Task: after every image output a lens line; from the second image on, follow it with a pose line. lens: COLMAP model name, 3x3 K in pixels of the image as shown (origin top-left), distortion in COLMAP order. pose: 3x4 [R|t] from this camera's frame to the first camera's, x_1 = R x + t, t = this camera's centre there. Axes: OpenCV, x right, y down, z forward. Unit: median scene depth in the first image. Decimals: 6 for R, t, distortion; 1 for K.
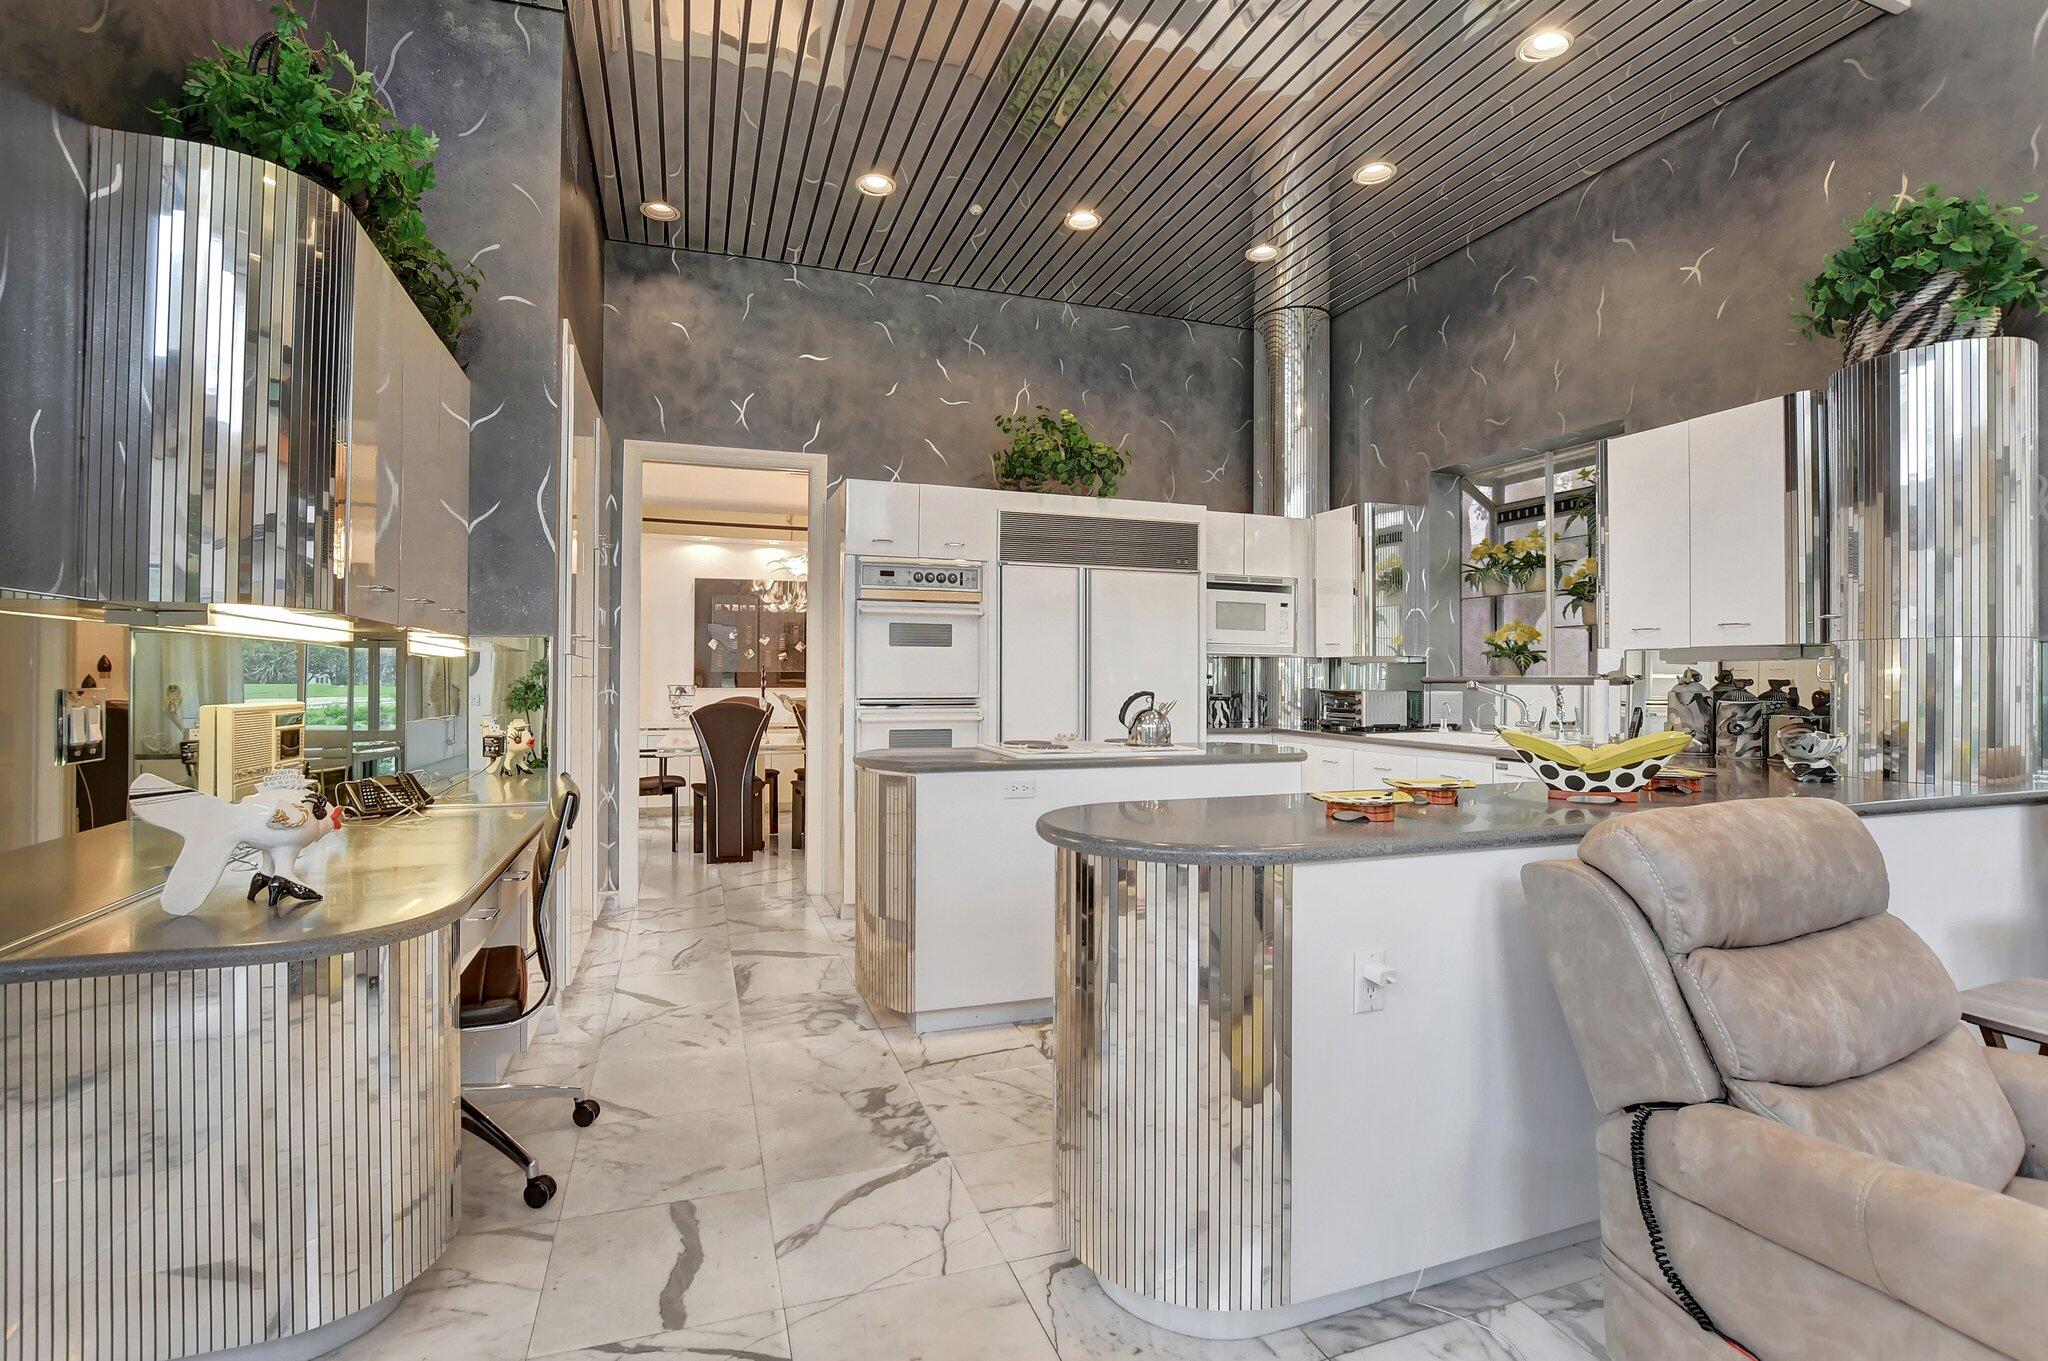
lens RADIAL K [[934.7, 0, 1016.2], [0, 934.7, 659.7], [0, 0, 1]] dist [-0.017989, -0.000080]
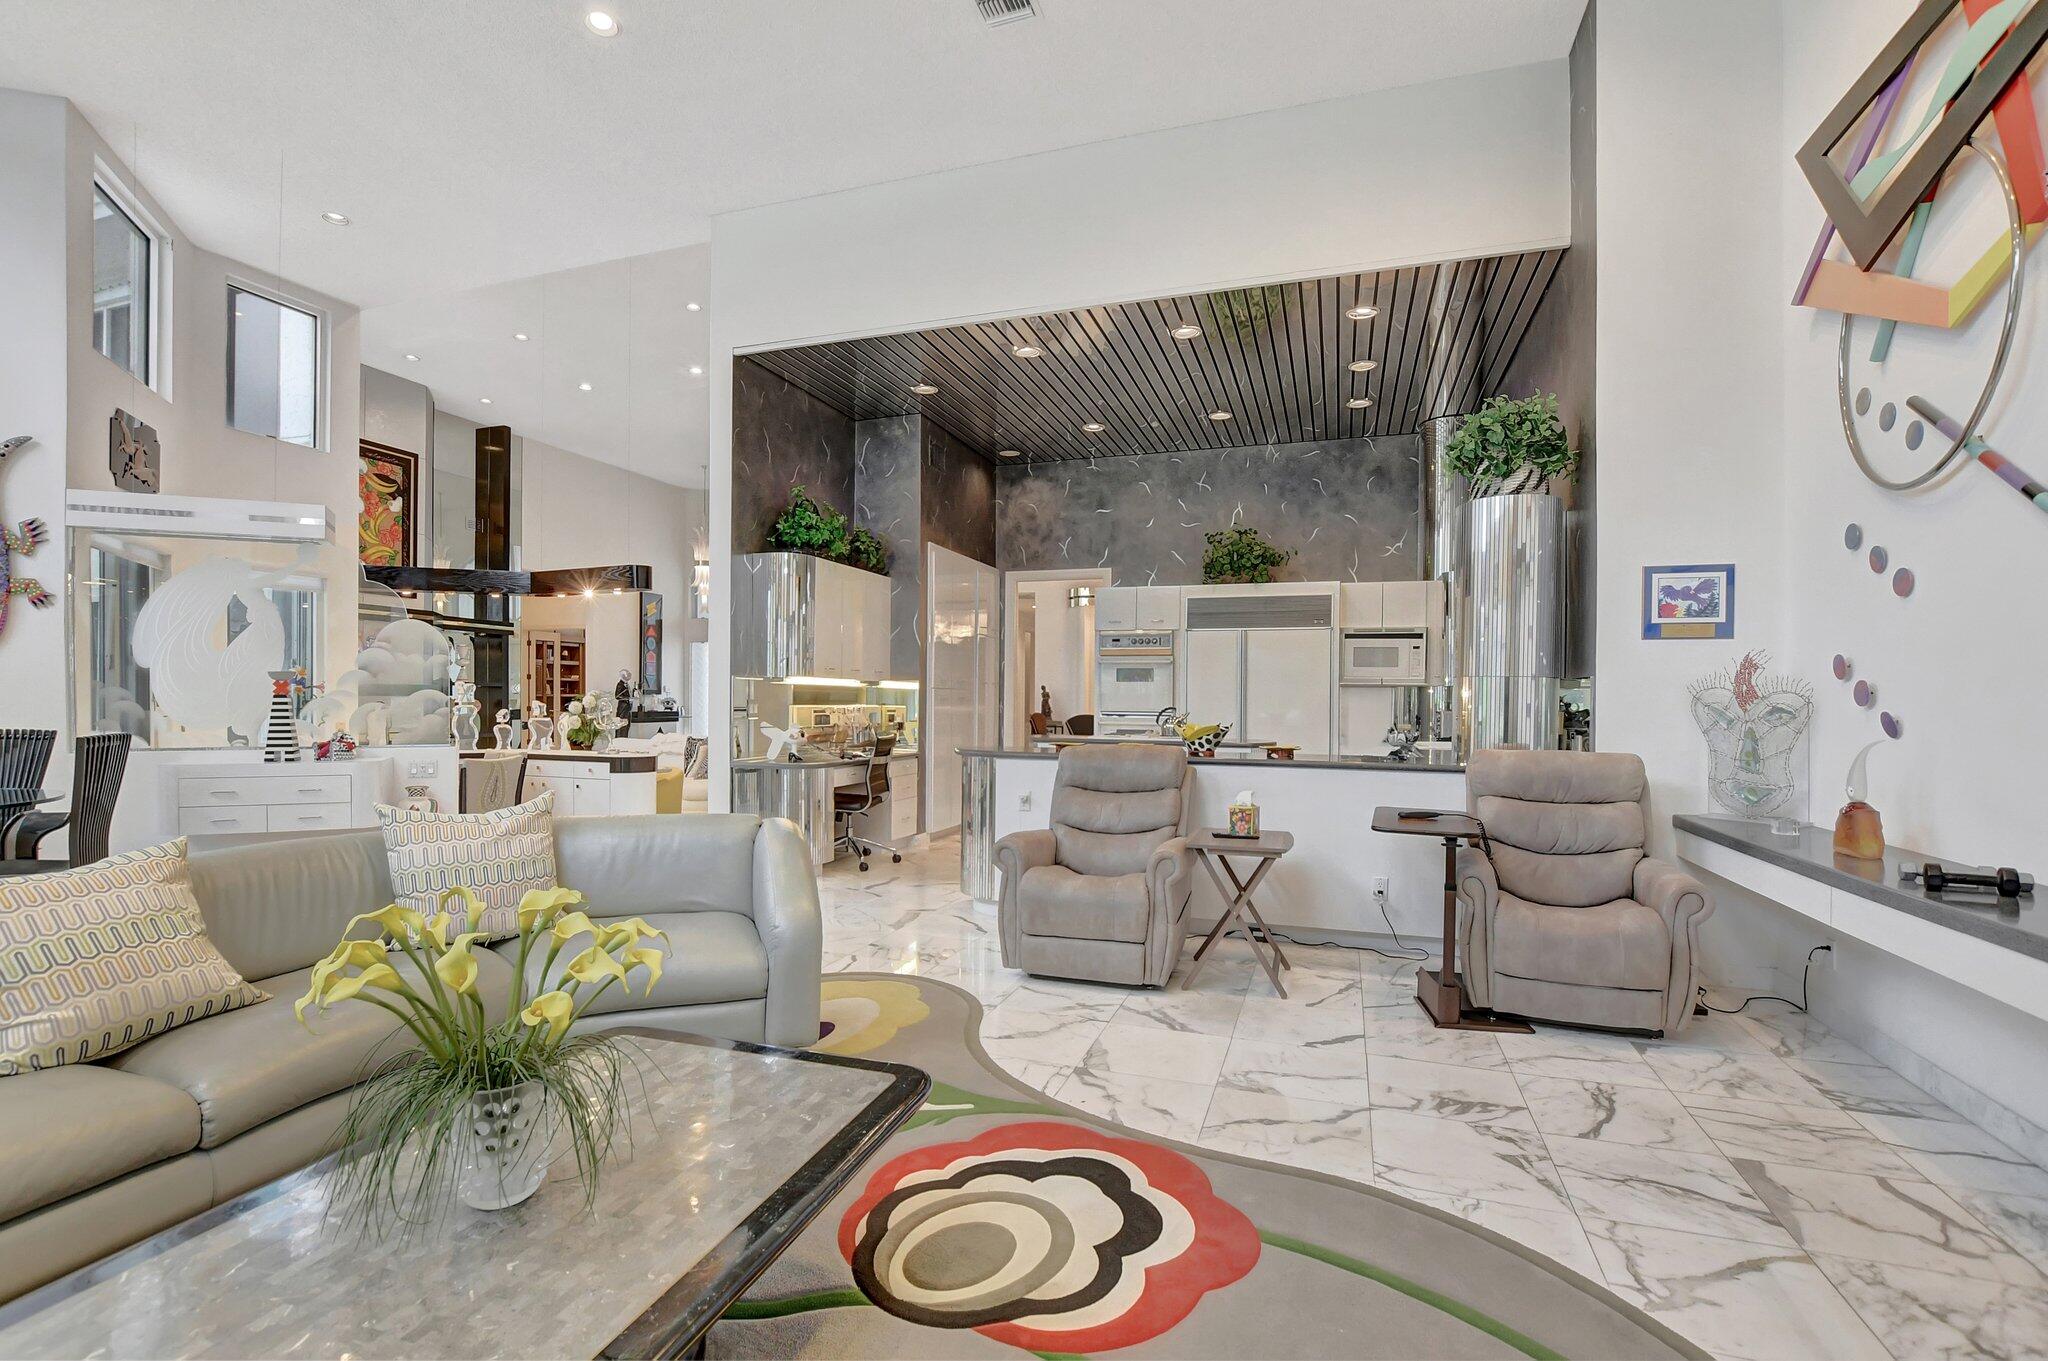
lens RADIAL K [[934.7, 0, 1023.8], [0, 934.7, 698.1], [0, 0, 1]] dist [-0.017989, -0.000080]
pose [[0.794648, 0.001213, -0.607069, 0.705175], [0.005981, 0.999934, 0.009826, -0.002177], [0.607041, -0.011439, 0.794588, -0.443770]]
